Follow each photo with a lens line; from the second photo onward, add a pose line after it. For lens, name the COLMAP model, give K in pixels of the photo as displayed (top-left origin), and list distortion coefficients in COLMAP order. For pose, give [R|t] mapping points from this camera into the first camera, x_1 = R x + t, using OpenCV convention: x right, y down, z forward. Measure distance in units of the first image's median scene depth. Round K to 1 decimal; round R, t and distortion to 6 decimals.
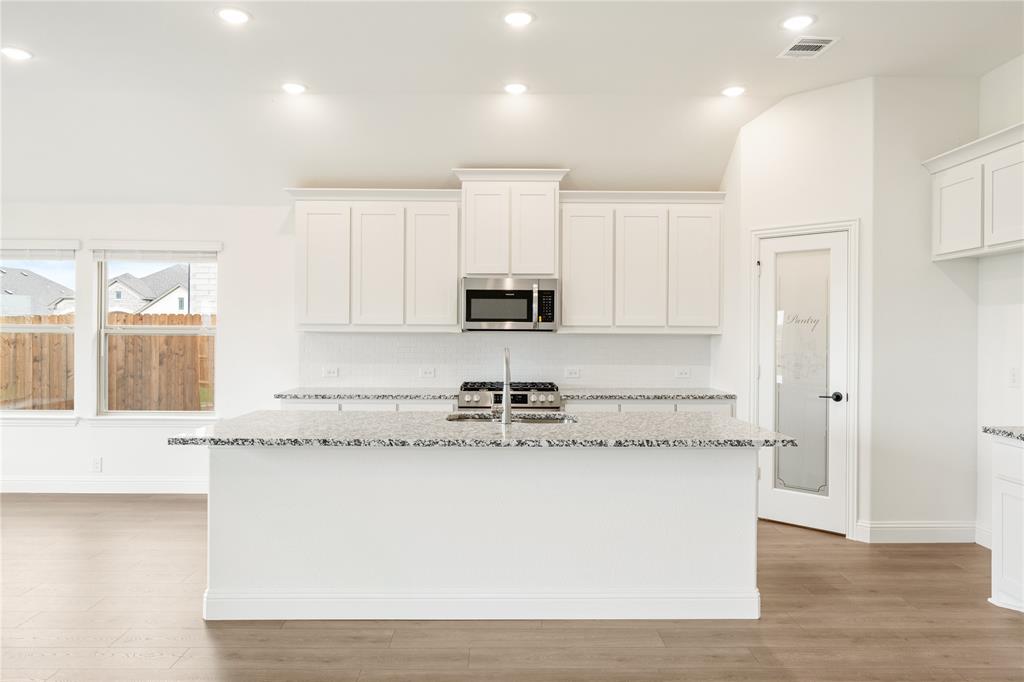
lens RADIAL K [[684.8, 0, 509.1], [0, 684.8, 335.2], [0, 0, 1]] dist [-0.007360, 0.008331]
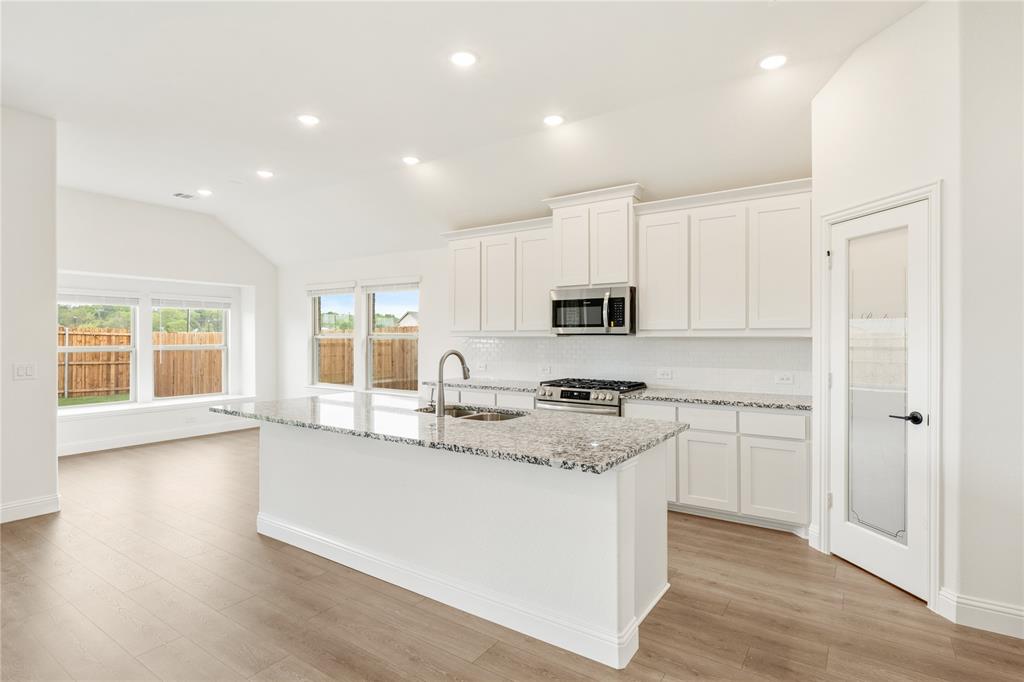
lens RADIAL K [[505.6, 0, 512.9], [0, 505.6, 336.4], [0, 0, 1]] dist [0.003629, -0.001586]
pose [[0.825196, -0.006425, -0.564810, 0.372404], [0.003478, 0.999974, -0.006293, 0.000690], [0.564835, 0.003229, 0.825197, 0.242014]]
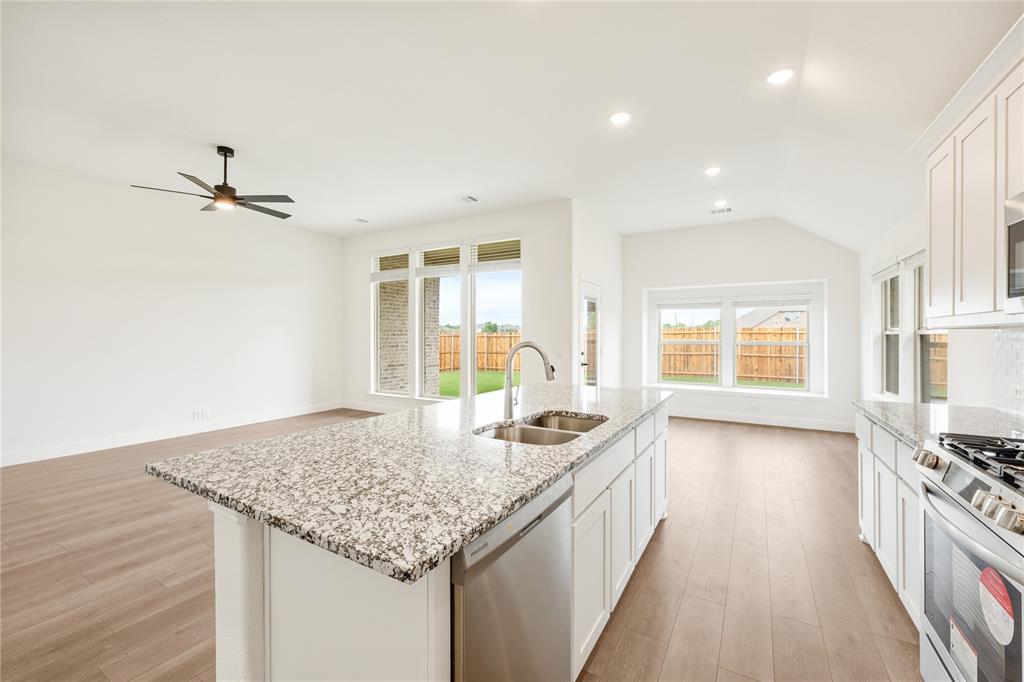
lens RADIAL K [[416.0, 0, 506.4], [0, 416.0, 334.6], [0, 0, 1]] dist [-0.004028, 0.000881]
pose [[-0.531011, -0.010615, -0.847298, 0.332425], [-0.007967, 0.999940, -0.007534, 0.008215], [0.847327, 0.002750, -0.531064, 0.860119]]
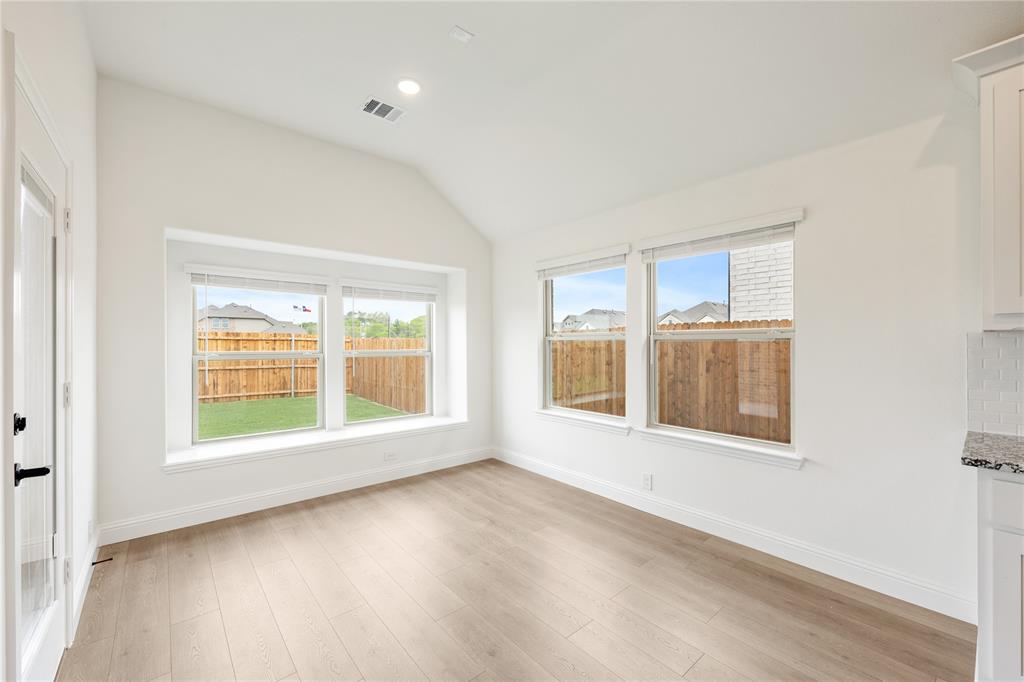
lens RADIAL K [[416.0, 0, 507.3], [0, 416.0, 343.9], [0, 0, 1]] dist [-0.004028, 0.000881]
pose [[0.626270, -0.007421, -0.779571, -0.299752], [0.004820, 0.999972, -0.005647, 0.005356], [0.779591, -0.000221, 0.626289, 0.533273]]
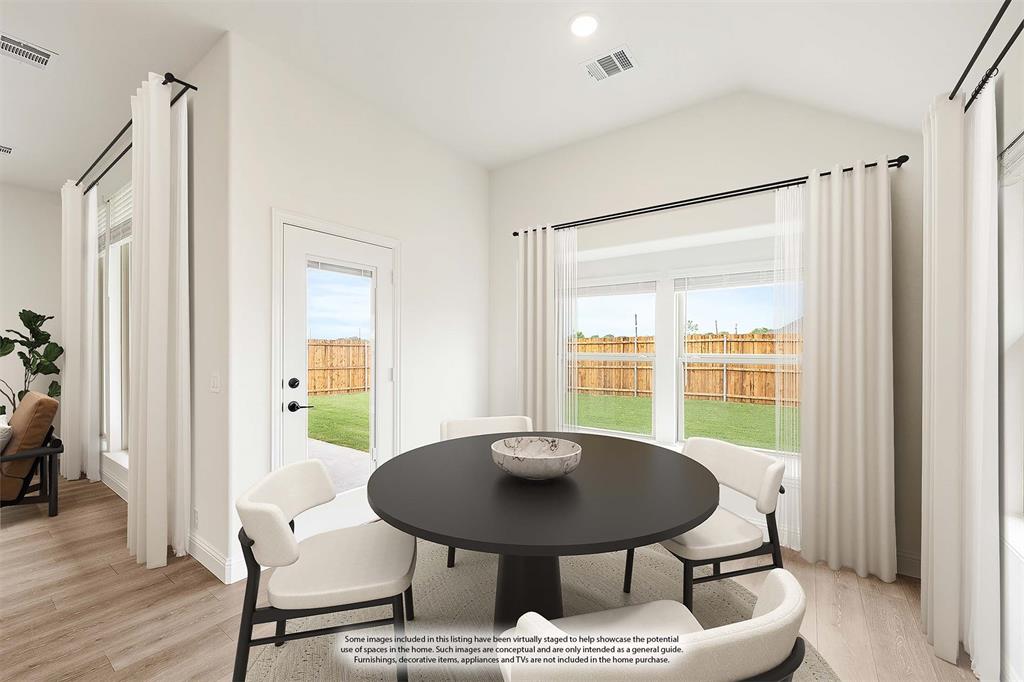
lens RADIAL K [[416.0, 0, 510.2], [0, 416.0, 344.3], [0, 0, 1]] dist [-0.004028, 0.000881]
pose [[-0.598551, -0.010282, -0.801019, -0.400132], [-0.006934, 0.999947, -0.007654, 0.003524], [0.801055, 0.000973, -0.598590, 0.953100]]
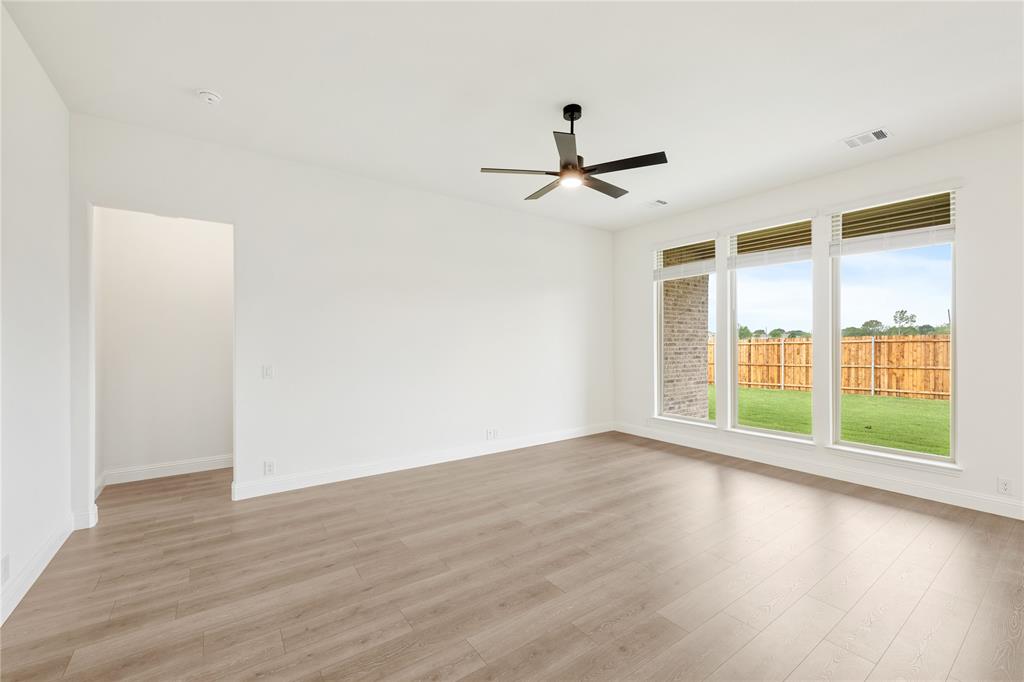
lens RADIAL K [[416.0, 0, 503.2], [0, 416.0, 346.9], [0, 0, 1]] dist [-0.004028, 0.000881]
pose [[-0.836588, 0.000771, -0.547832, 0.364453], [-0.004066, 0.999963, 0.007617, -0.000990], [0.547818, 0.008600, -0.836553, 0.475101]]
